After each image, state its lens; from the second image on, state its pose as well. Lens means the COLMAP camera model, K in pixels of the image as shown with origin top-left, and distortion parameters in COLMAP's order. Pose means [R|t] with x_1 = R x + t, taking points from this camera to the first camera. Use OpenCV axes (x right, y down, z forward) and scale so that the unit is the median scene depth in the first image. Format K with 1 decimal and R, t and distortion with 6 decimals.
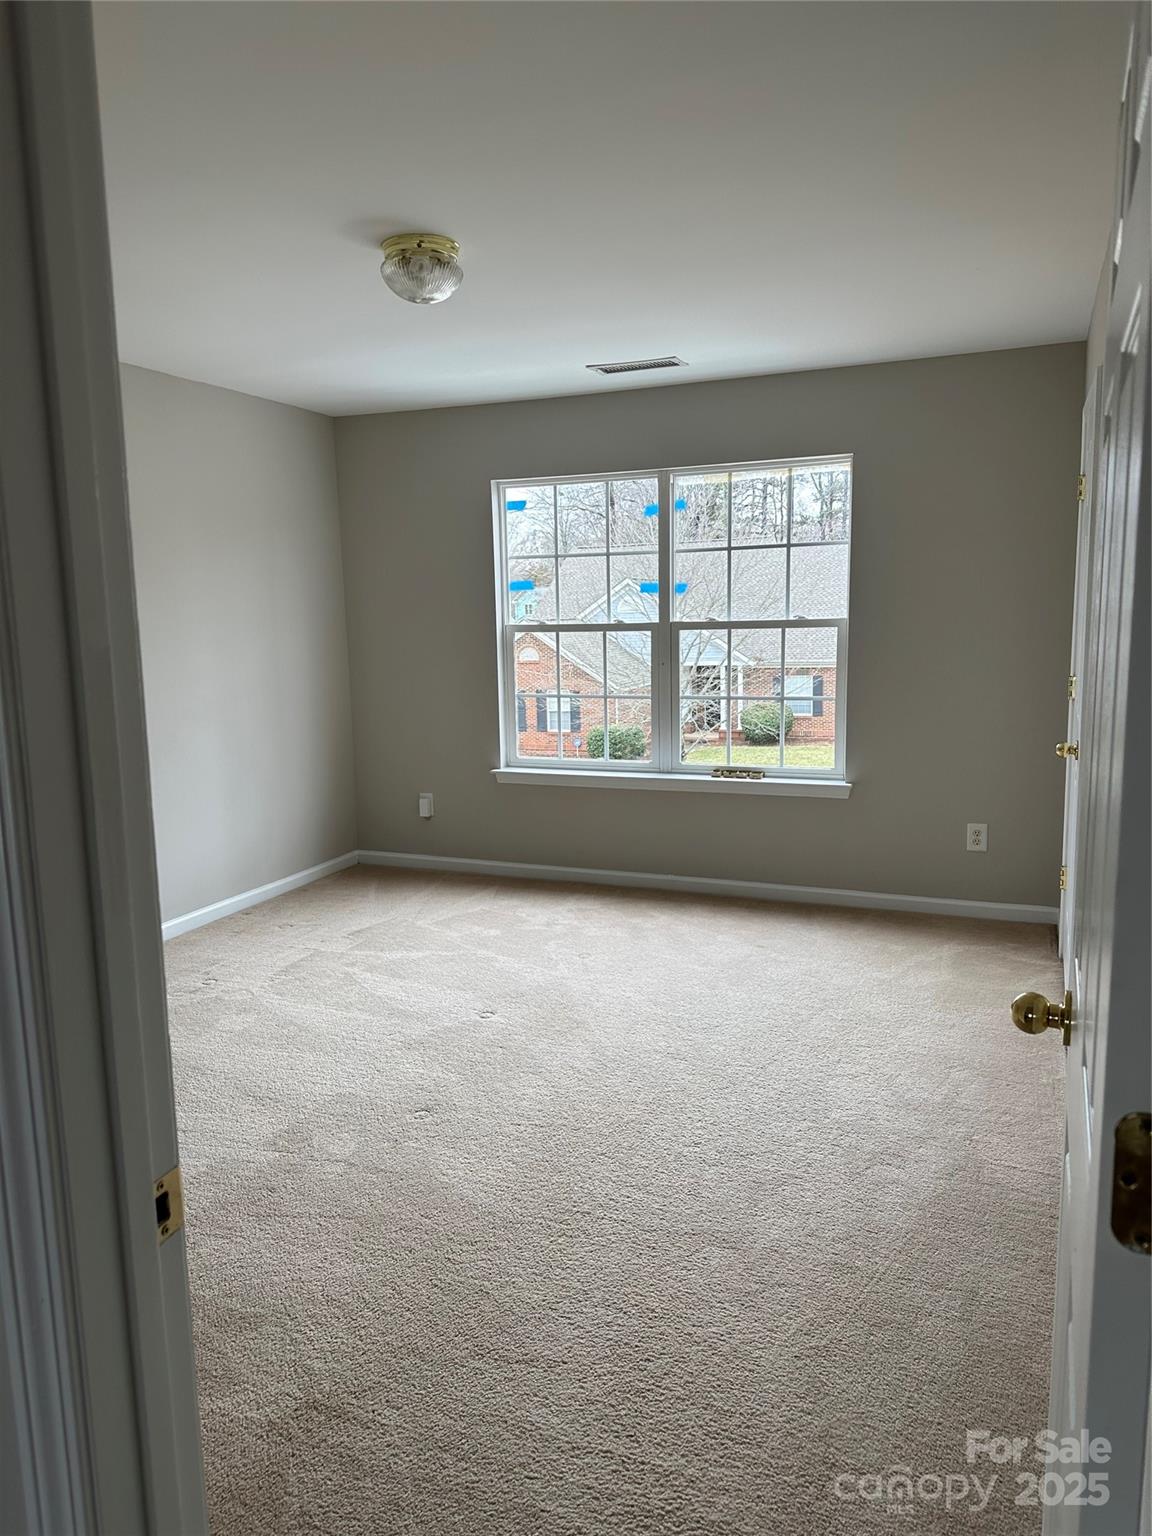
lens RADIAL K [[1075.5, 0, 583.9], [0, 1075.5, 771.5], [0, 0, 1]] dist [0.145196, -0.259932]
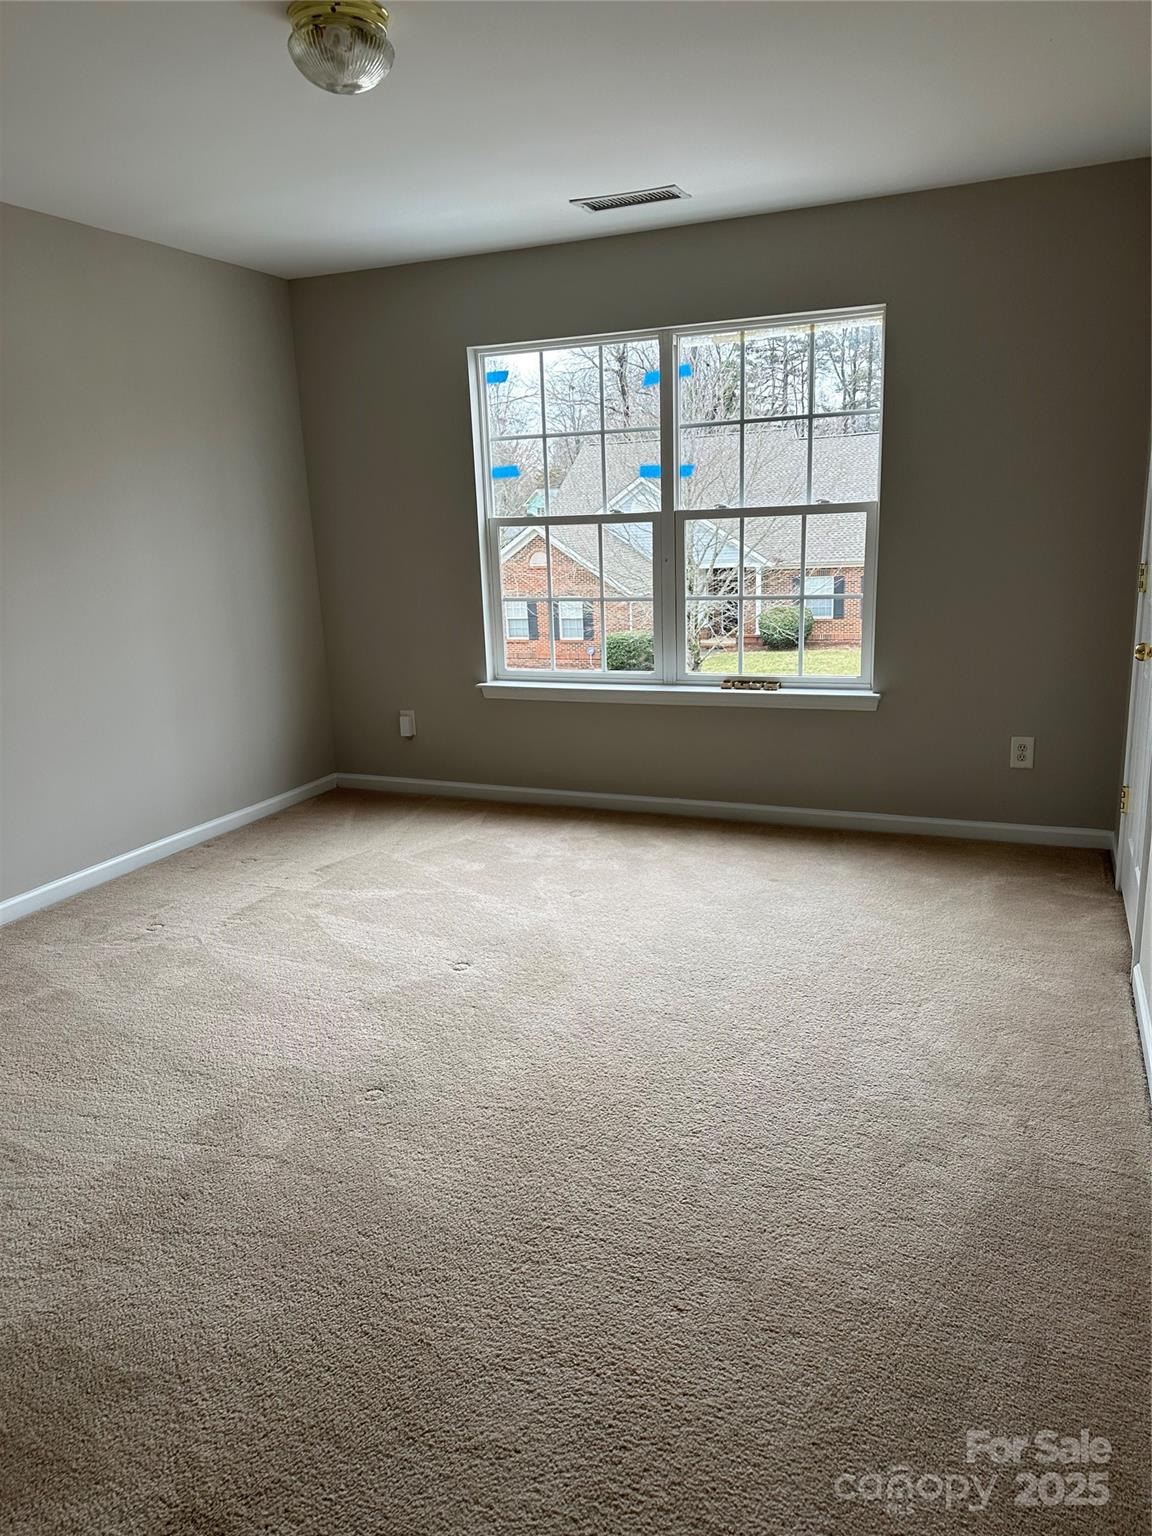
lens RADIAL K [[1074.7, 0, 585.5], [0, 1074.7, 783.7], [0, 0, 1]] dist [0.118689, -0.173214]
pose [[0.999796, -0.012651, -0.015769, 0.022940], [0.014109, 0.995273, 0.096087, -0.004470], [0.014478, -0.096289, 0.995248, 0.124791]]
